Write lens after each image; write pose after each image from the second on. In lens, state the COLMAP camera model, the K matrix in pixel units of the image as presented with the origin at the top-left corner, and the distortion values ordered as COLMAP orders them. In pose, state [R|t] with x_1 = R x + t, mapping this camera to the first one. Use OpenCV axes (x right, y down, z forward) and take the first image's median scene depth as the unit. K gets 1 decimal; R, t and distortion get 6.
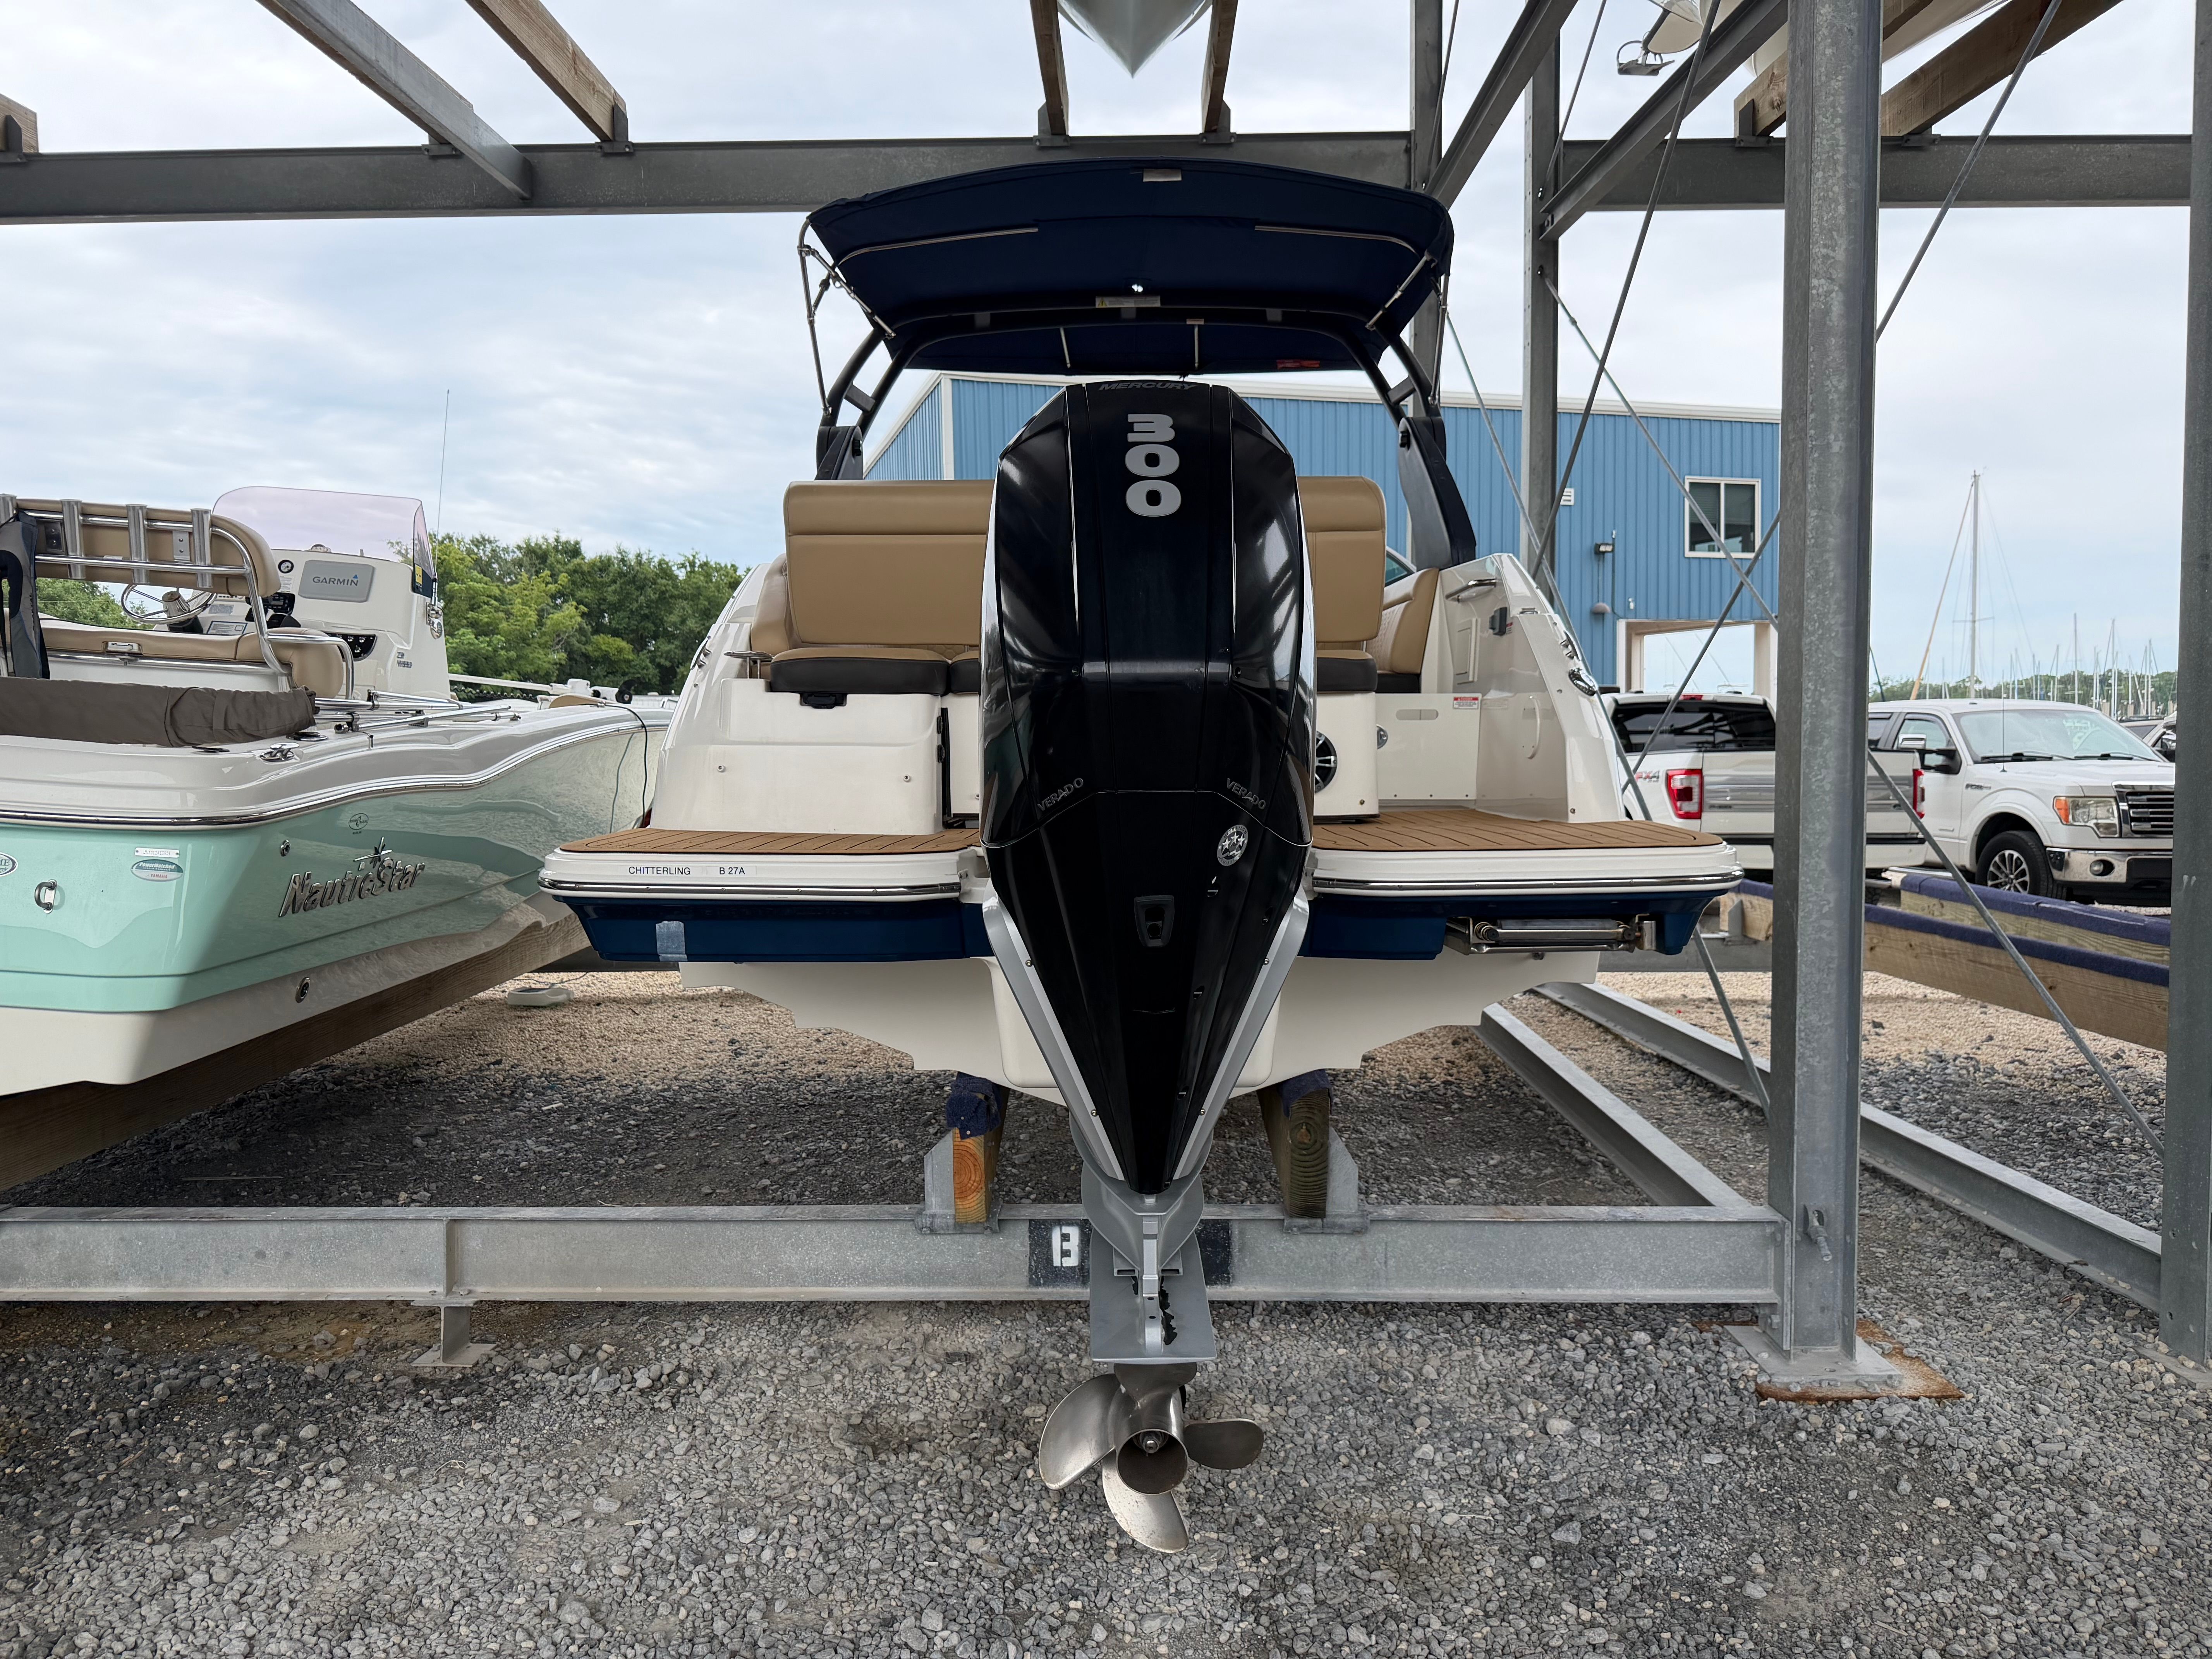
lens RADIAL K [[1553.8, 0, 1101.7], [0, 1553.8, 825.9], [0, 0, 1]] dist [0.142618, -0.241251]
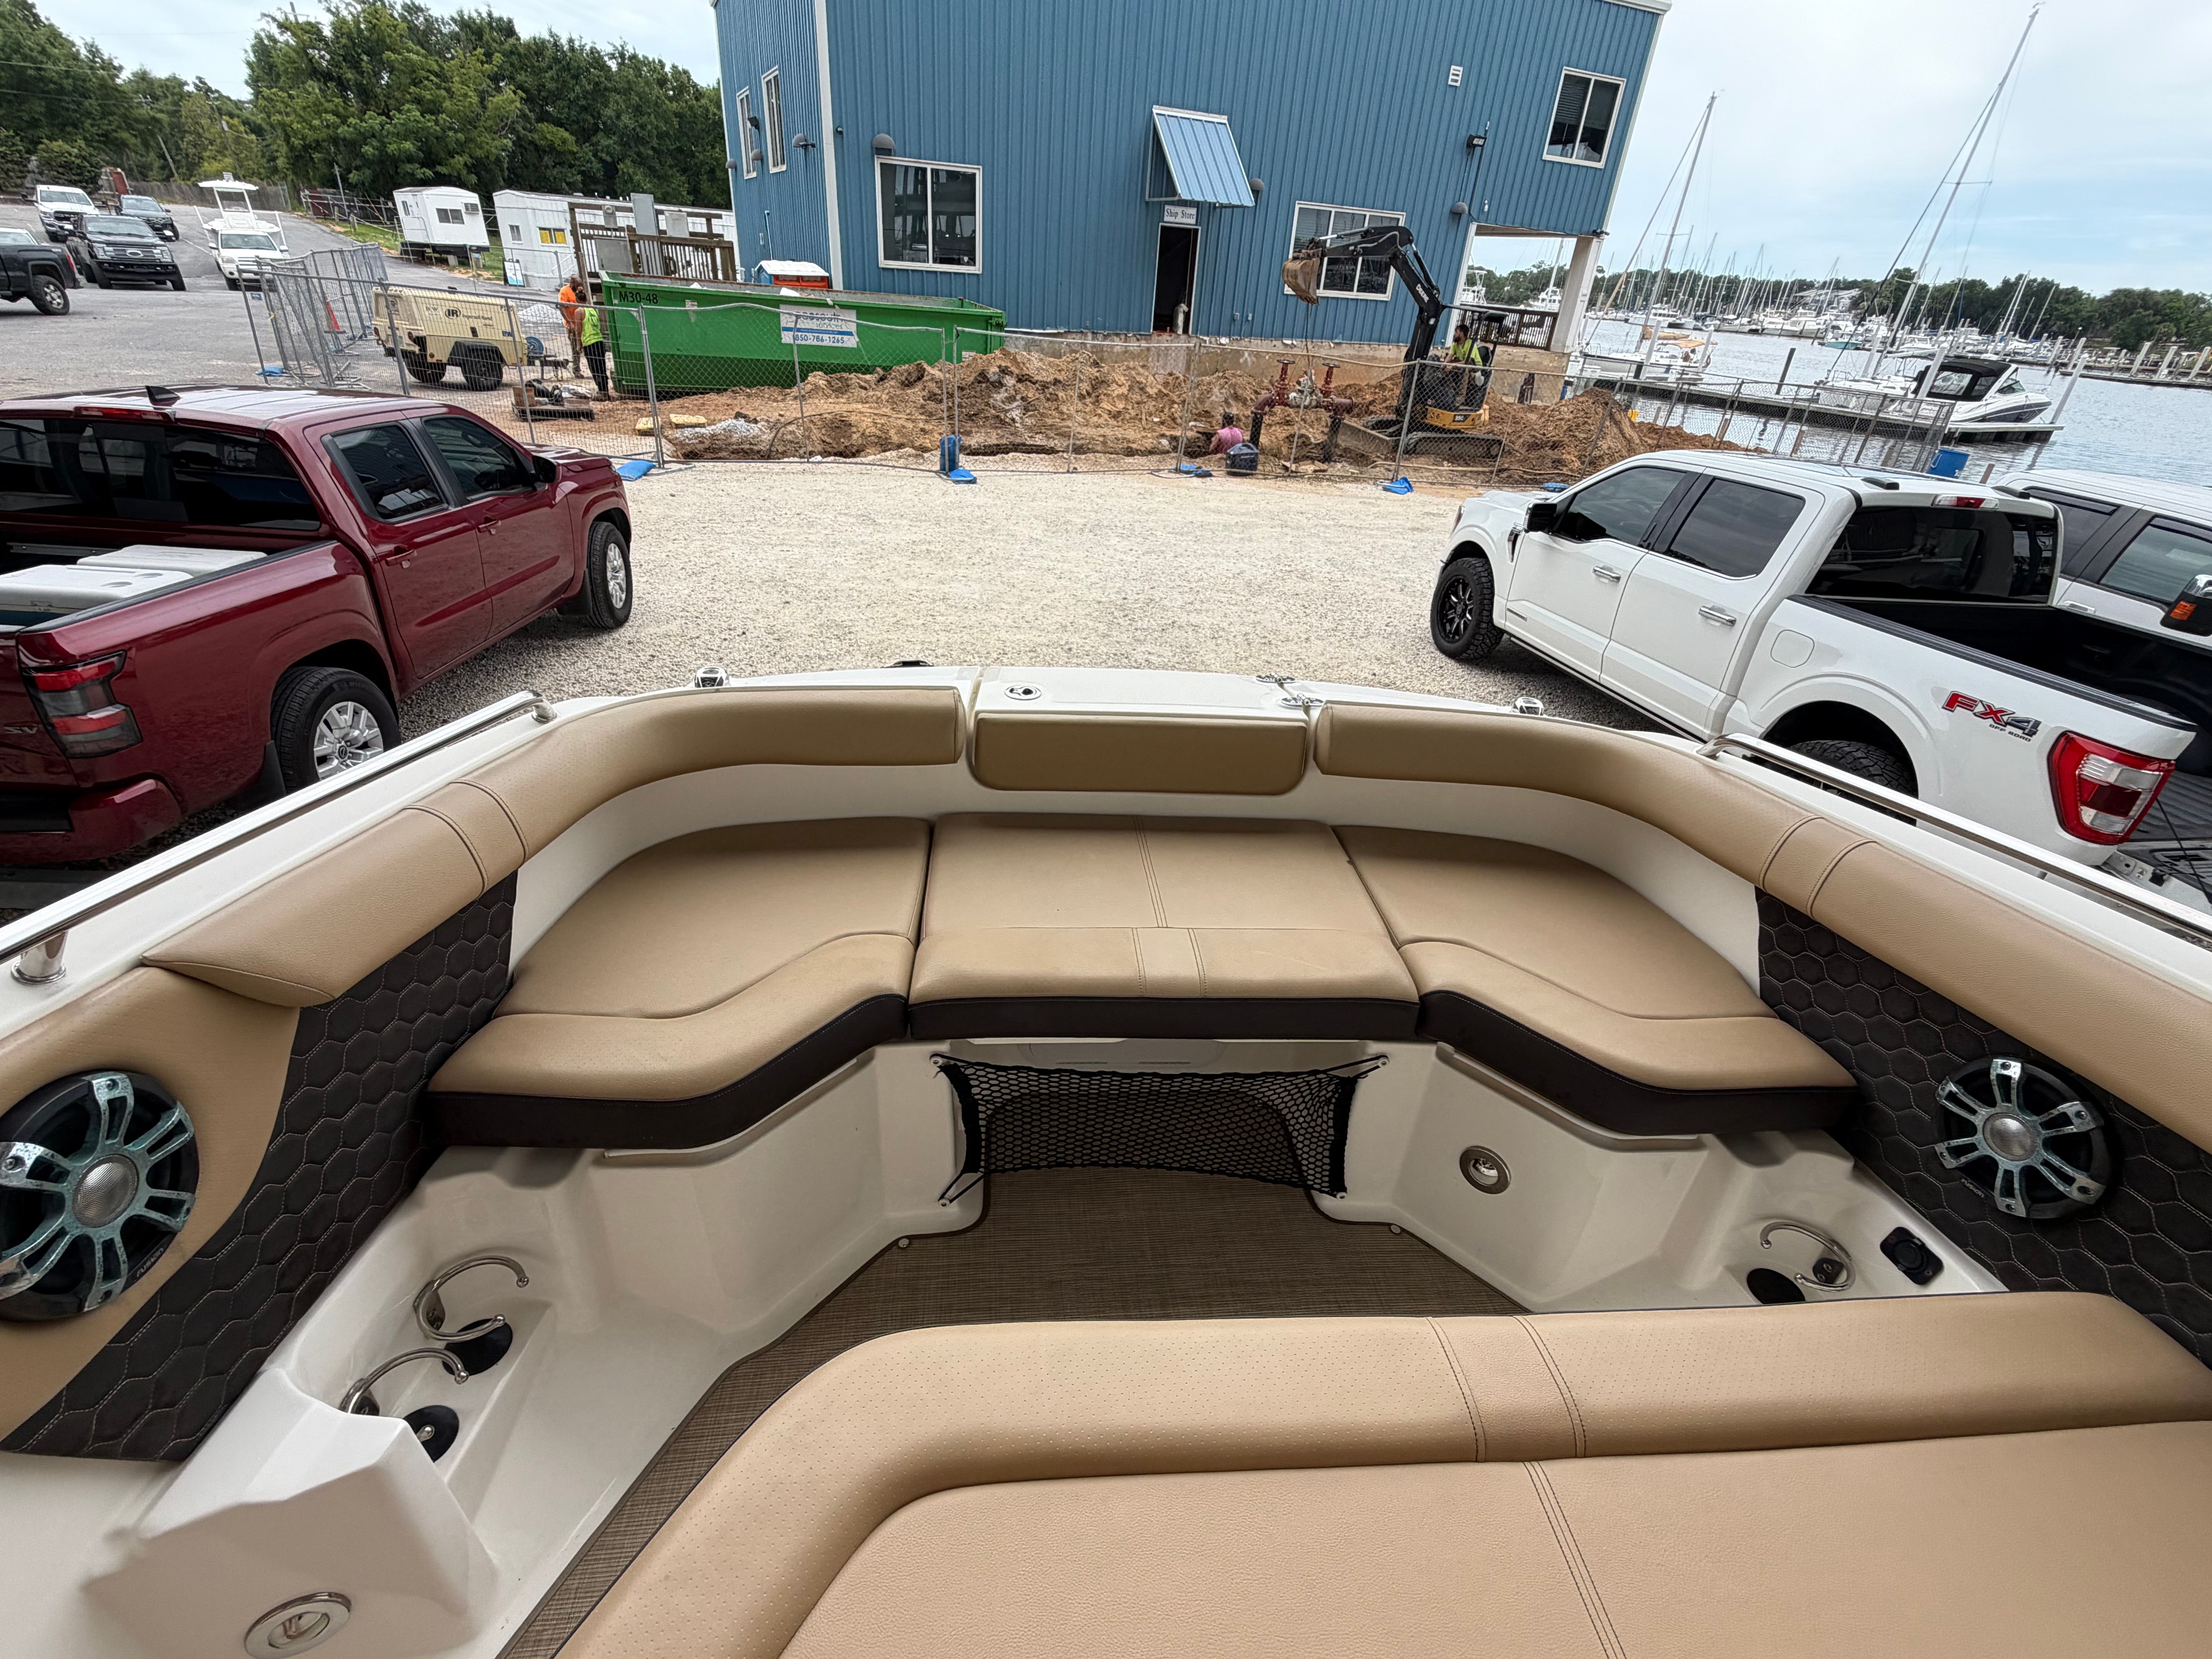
lens RADIAL K [[997.4, 0, 1104.0], [0, 997.4, 830.3], [0, 0, 1]] dist [-0.000191, 0.000138]
pose [[0.991032, 0.020756, 0.132004, -0.008410], [-0.077664, 0.893346, 0.442608, -0.129308], [-0.108739, -0.448890, 0.886946, 0.730129]]
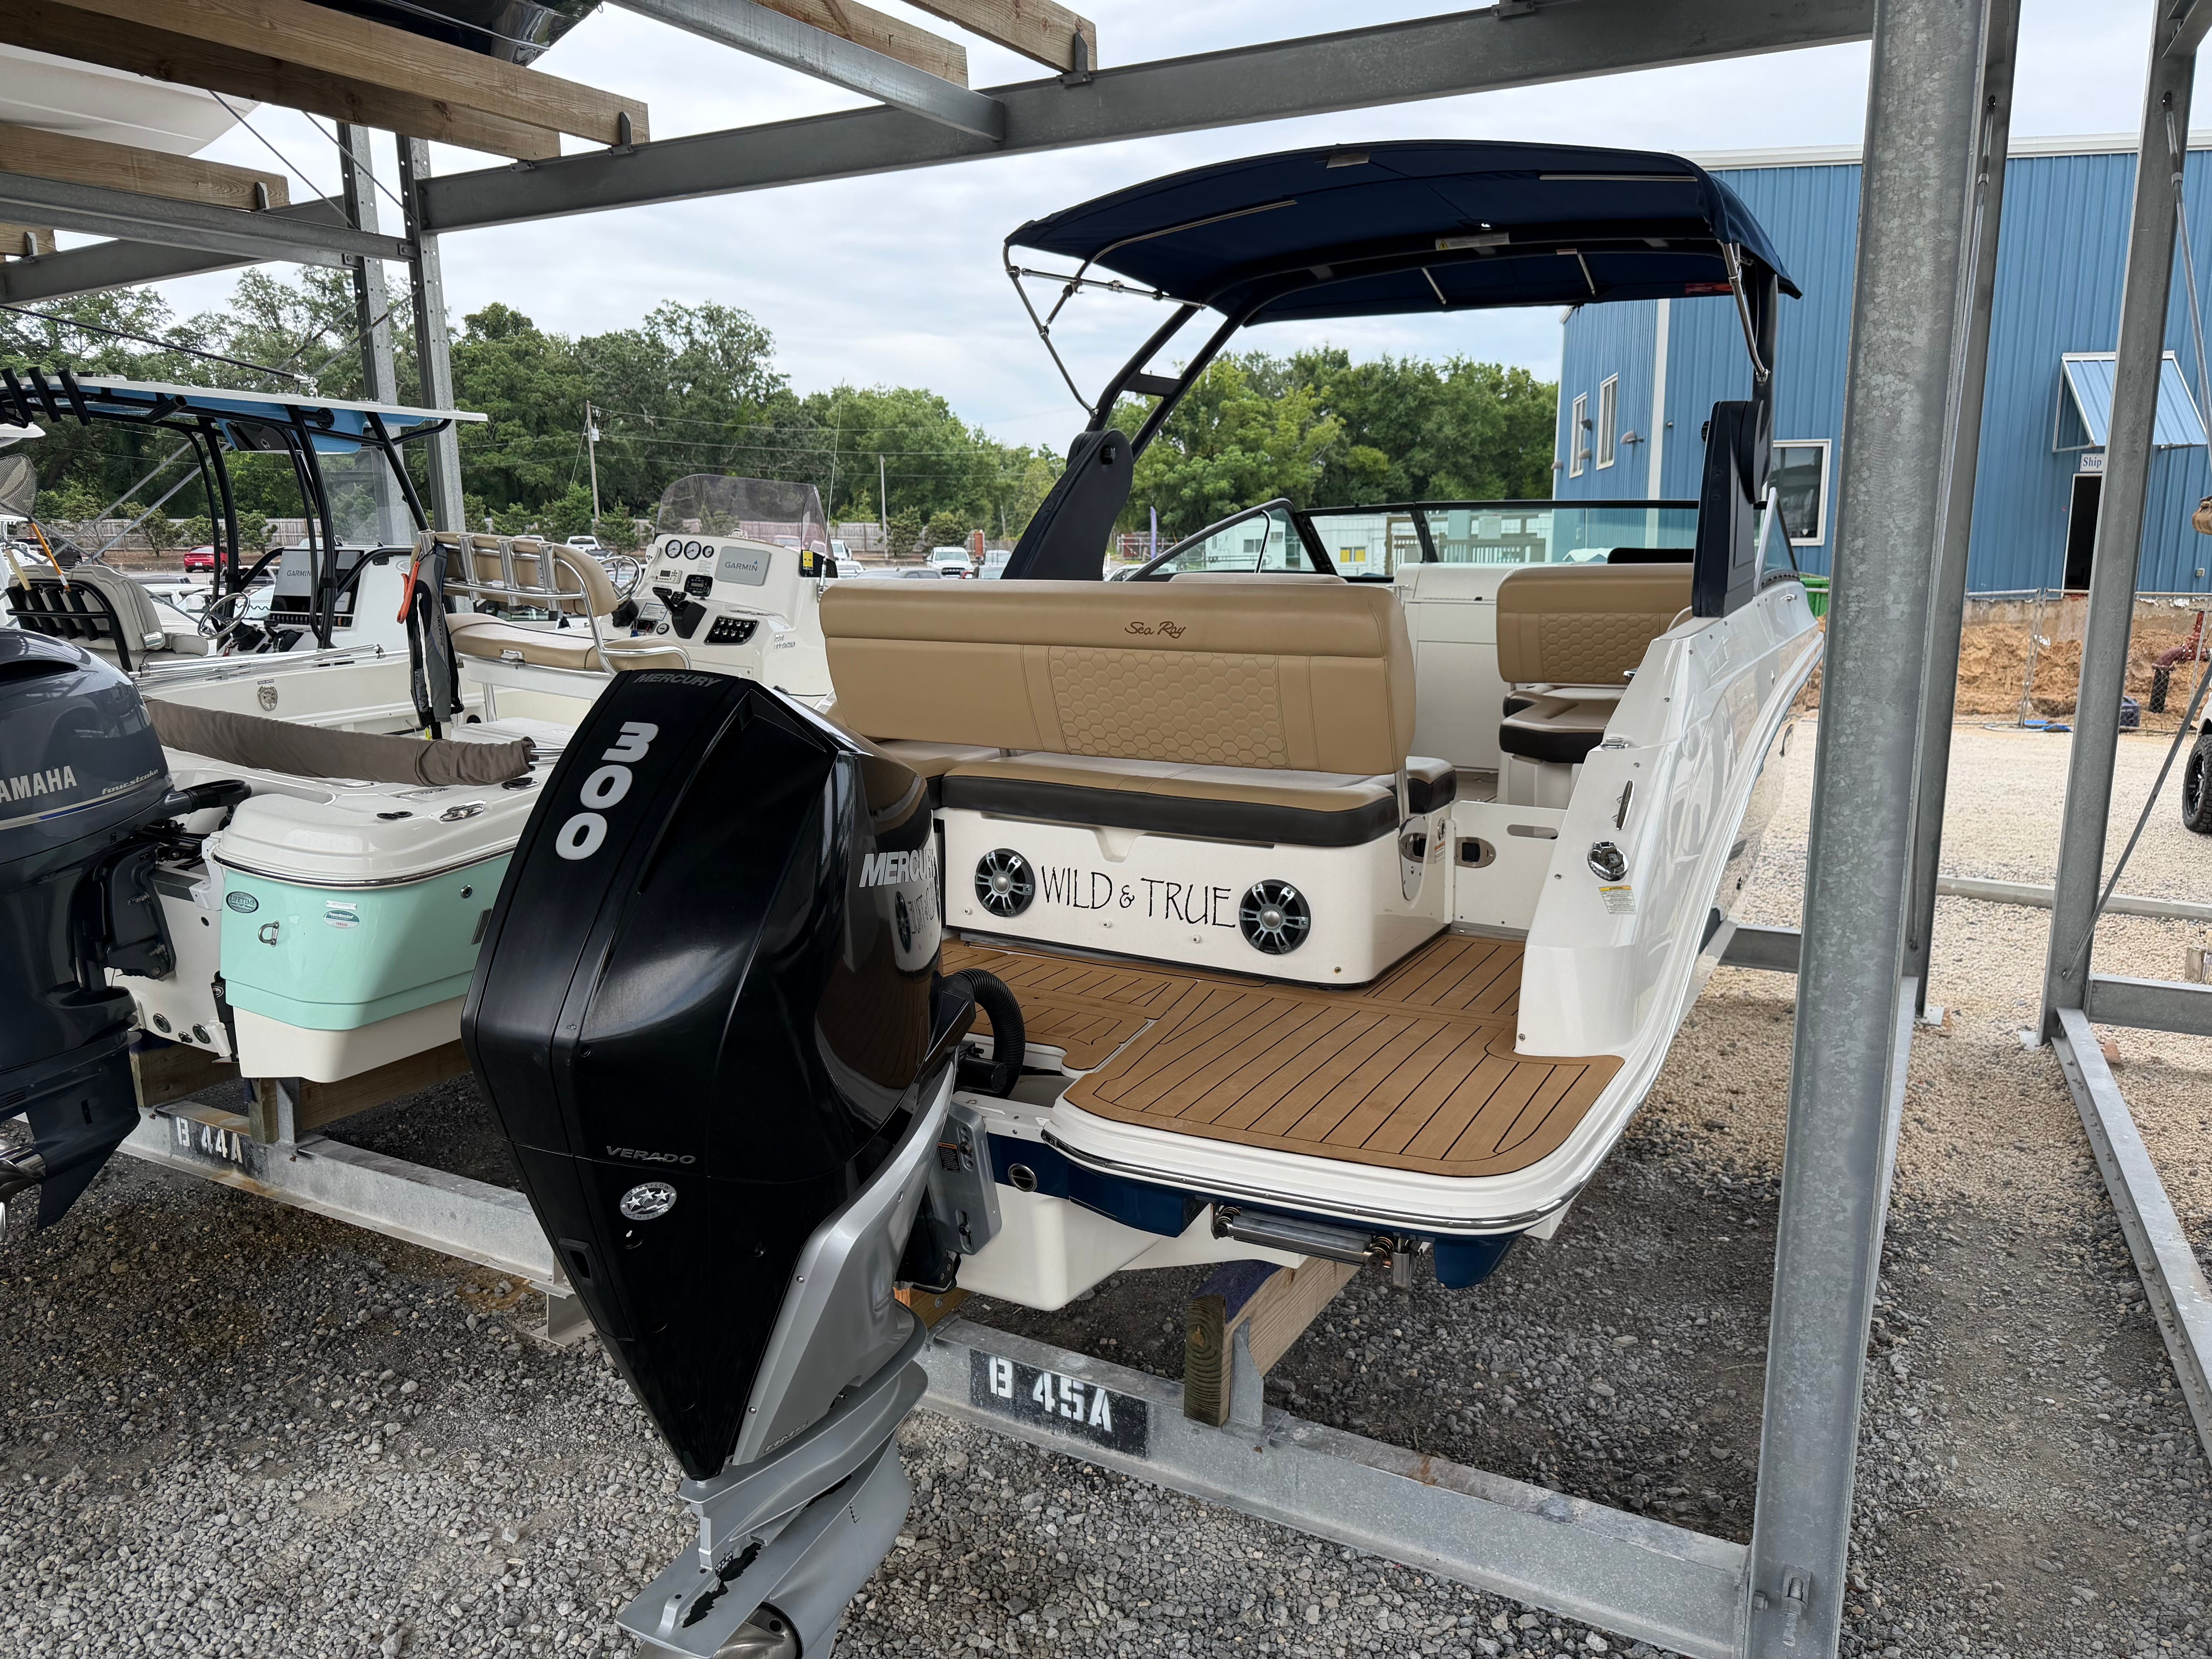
lens RADIAL K [[1553.8, 0, 1101.7], [0, 1553.8, 825.9], [0, 0, 1]] dist [0.142618, -0.241251]
pose [[0.885941, 0.091631, -0.454656, 0.150203], [-0.033899, 0.990461, 0.133562, -0.070766], [0.462558, -0.102915, 0.880596, 0.059864]]
